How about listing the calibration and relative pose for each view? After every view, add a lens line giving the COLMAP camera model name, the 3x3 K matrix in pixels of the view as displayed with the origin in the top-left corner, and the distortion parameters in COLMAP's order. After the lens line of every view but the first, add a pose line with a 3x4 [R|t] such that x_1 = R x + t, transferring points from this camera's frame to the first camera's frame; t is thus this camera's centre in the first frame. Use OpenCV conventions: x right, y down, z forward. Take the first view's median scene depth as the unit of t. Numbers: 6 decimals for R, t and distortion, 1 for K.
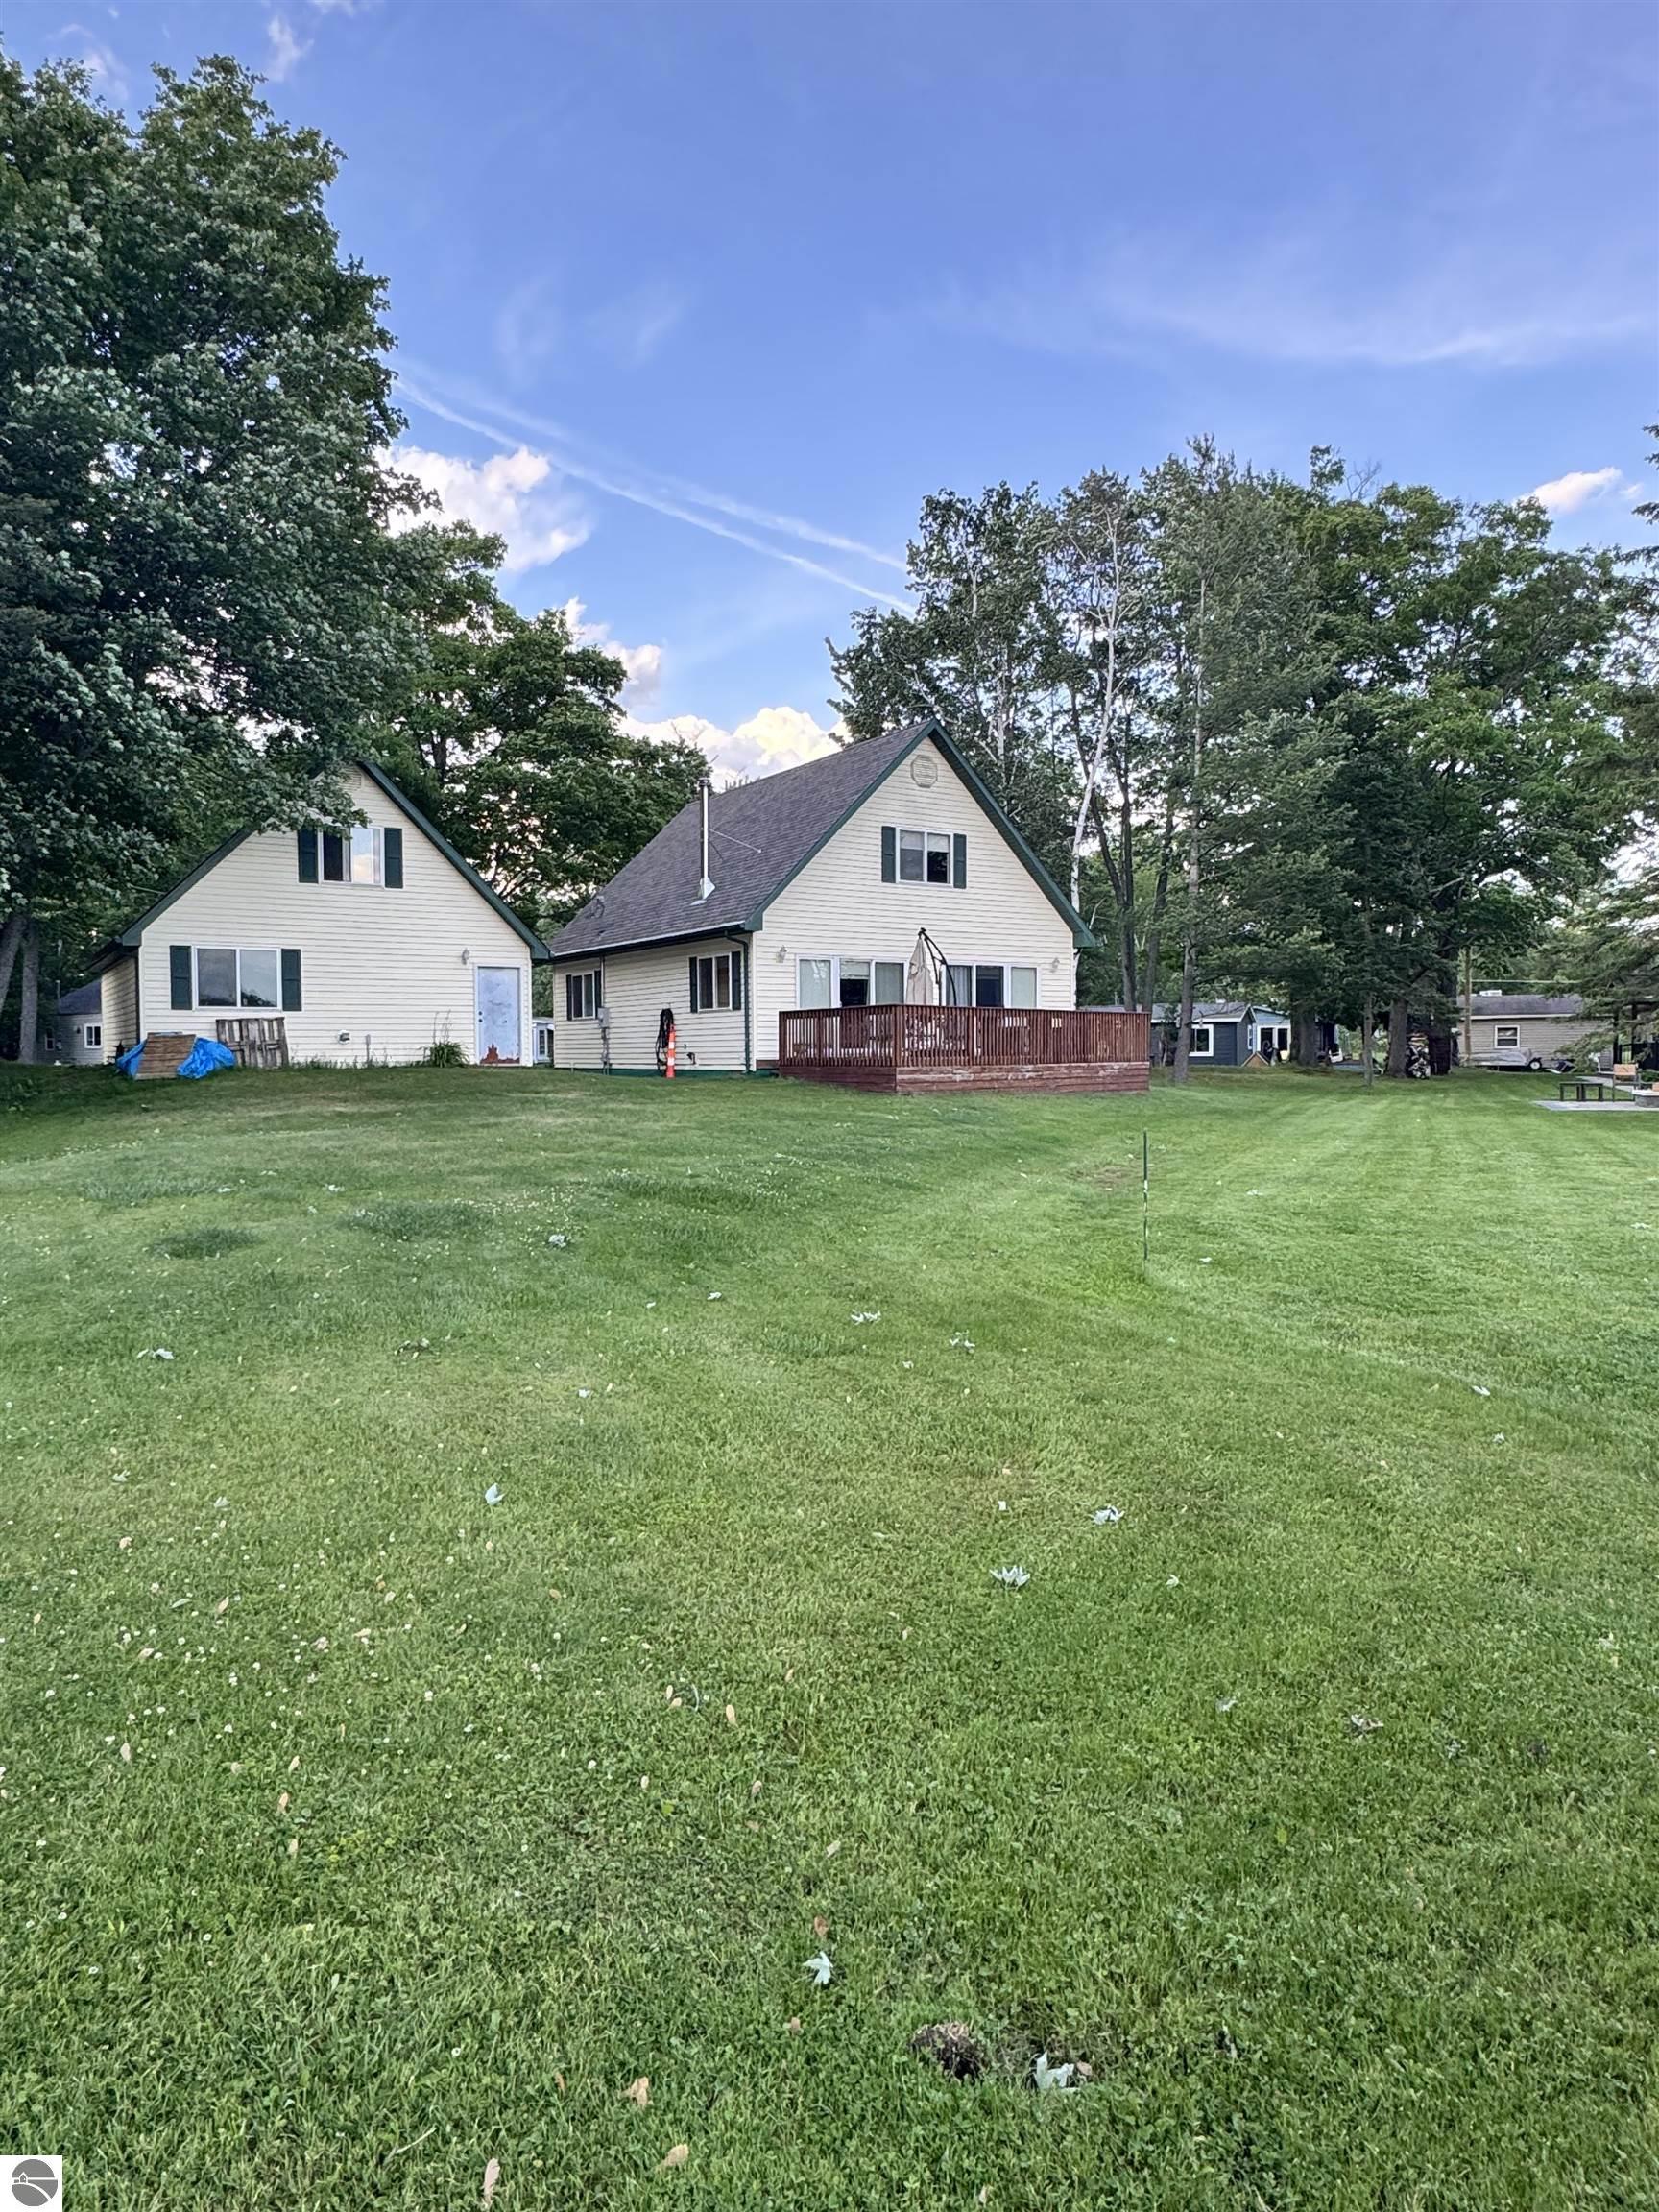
lens RADIAL K [[1346.7, 0, 829.5], [0, 1346.7, 1106.0], [0, 0, 1]] dist [-0.052683, -0.000996]
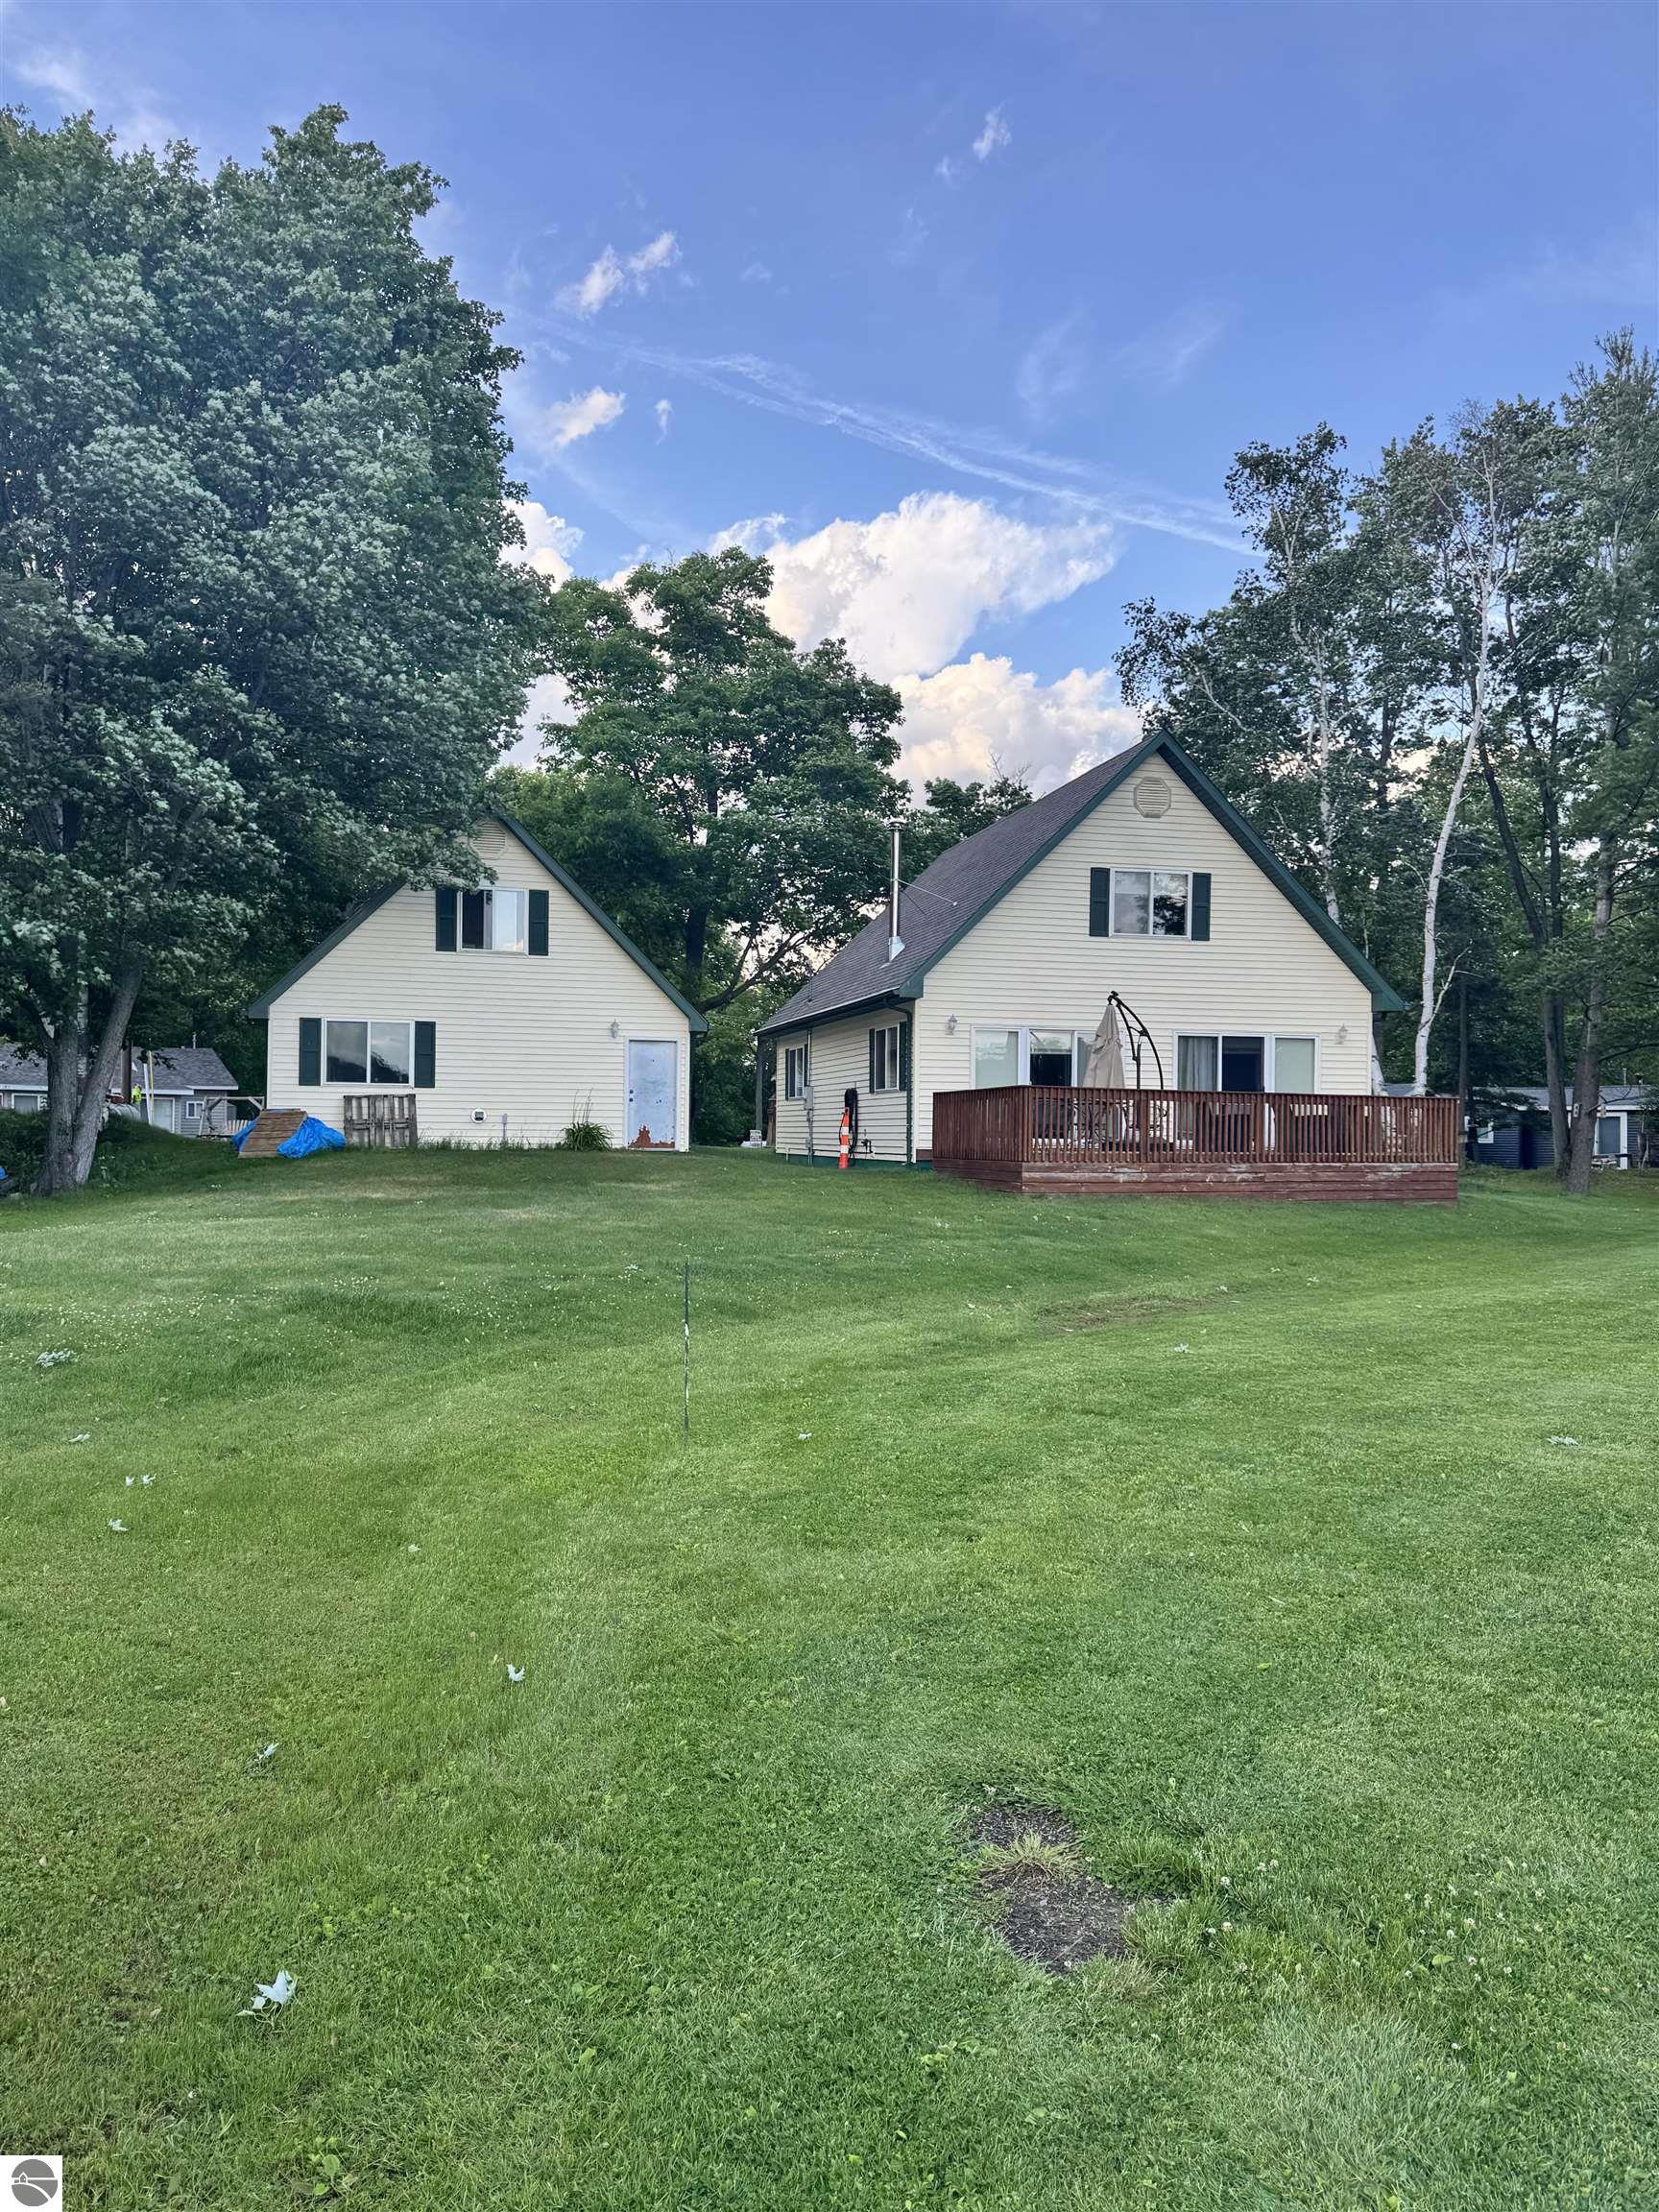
lens RADIAL K [[1552.3, 0, 829.5], [0, 1552.3, 1106.0], [0, 0, 1]] dist [0.037067, -0.133941]
pose [[0.944158, 0.010993, -0.329311, 0.215381], [-0.029841, 0.998189, -0.052237, -0.009228], [0.328140, 0.059147, 0.942775, 0.060871]]
